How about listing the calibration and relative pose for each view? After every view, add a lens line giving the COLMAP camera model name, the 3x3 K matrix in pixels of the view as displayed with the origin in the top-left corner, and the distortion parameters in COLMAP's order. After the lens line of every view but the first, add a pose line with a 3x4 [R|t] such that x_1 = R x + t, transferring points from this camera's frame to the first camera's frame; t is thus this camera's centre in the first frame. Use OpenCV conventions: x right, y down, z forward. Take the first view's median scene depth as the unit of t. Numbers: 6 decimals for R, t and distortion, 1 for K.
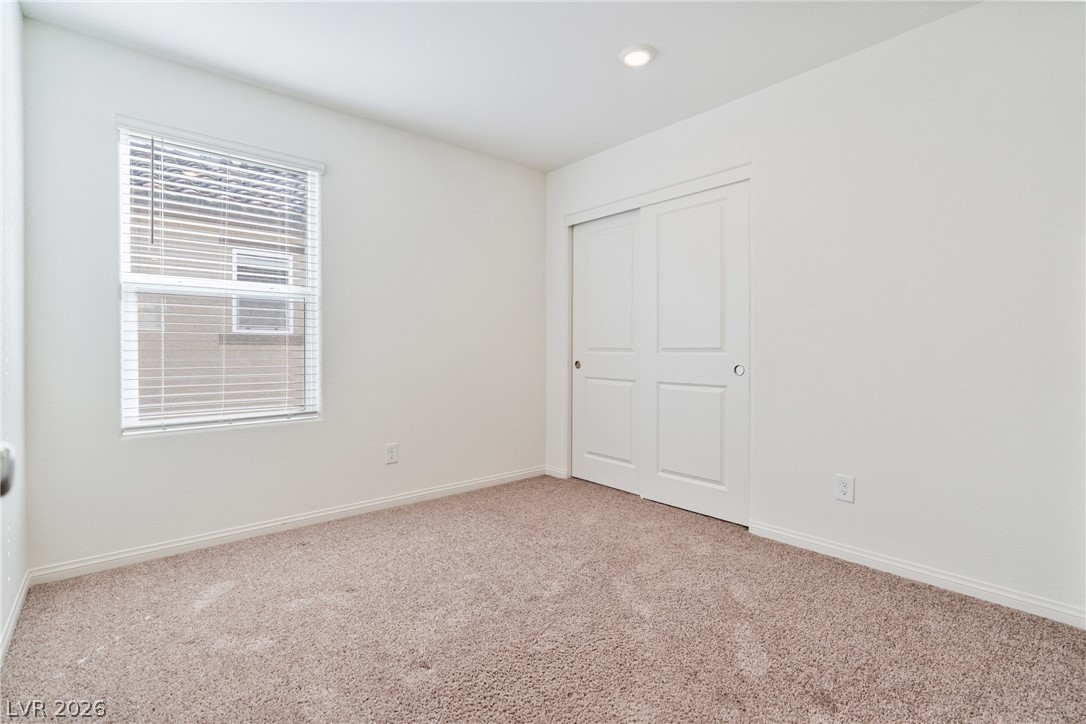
lens RADIAL K [[492.8, 0, 543.0], [0, 492.8, 354.1], [0, 0, 1]] dist [-0.010107, -0.000159]
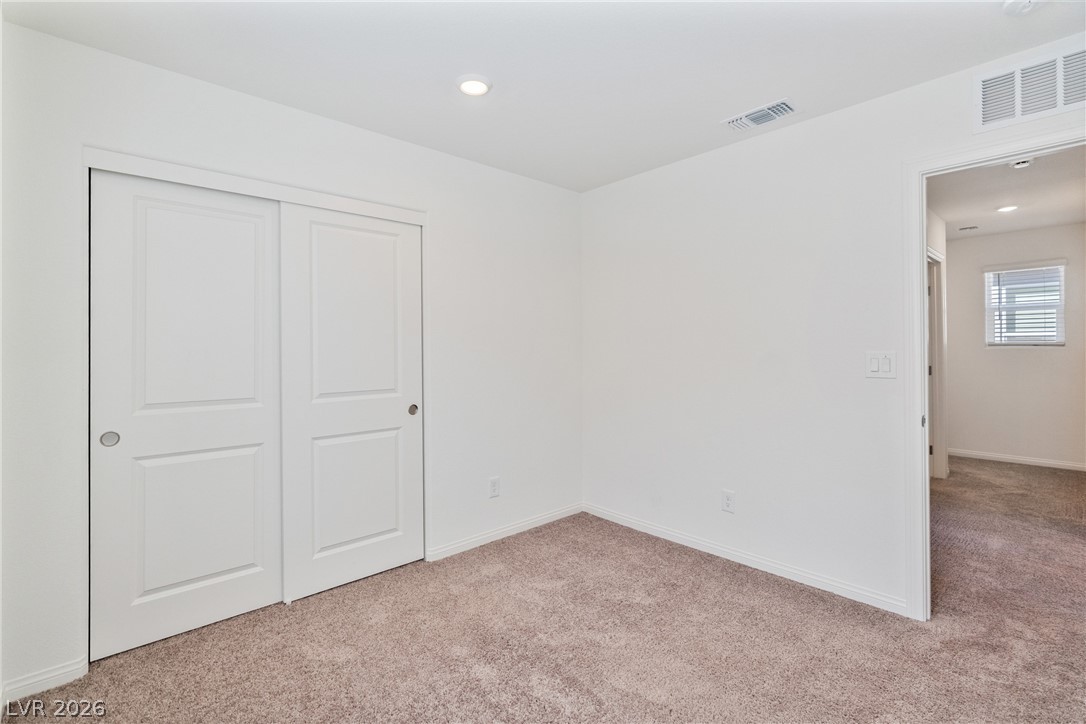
lens RADIAL K [[492.8, 0, 543.0], [0, 492.8, 354.1], [0, 0, 1]] dist [-0.010107, -0.000159]
pose [[-0.011833, -0.007500, 0.999902, -0.601101], [0.026929, 0.999607, 0.007817, -0.079411], [-0.999567, 0.027019, -0.011627, 0.719583]]
